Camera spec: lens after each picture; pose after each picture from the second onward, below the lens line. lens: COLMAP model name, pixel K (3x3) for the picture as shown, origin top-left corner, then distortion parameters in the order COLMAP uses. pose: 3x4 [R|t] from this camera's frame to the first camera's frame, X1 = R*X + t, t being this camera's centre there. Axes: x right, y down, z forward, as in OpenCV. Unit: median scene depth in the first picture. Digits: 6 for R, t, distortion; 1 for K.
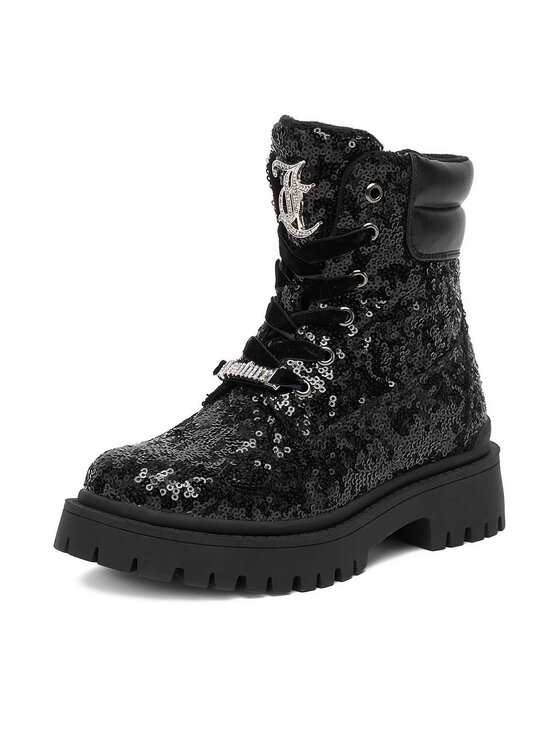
lens RADIAL K [[1462.0, 0, 280.0], [0, 1462.0, 373.0], [0, 0, 1]] dist [-0.008845, -0.006481]
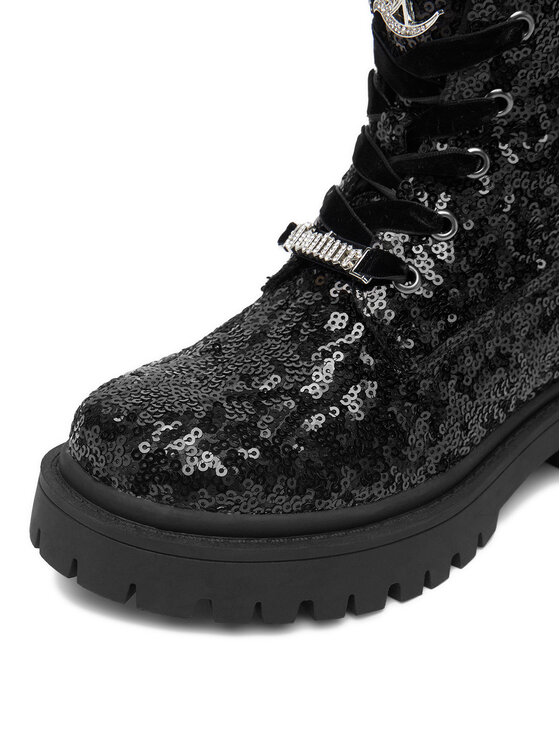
lens RADIAL K [[979.0, 0, 255.8], [0, 979.0, 372.9], [0, 0, 1]] dist [-0.032027, -0.105029]
pose [[0.992700, 0.013723, -0.119827, 0.001120], [0.014951, 0.971841, 0.235164, -0.051428], [0.119680, -0.235239, 0.964541, 0.552194]]
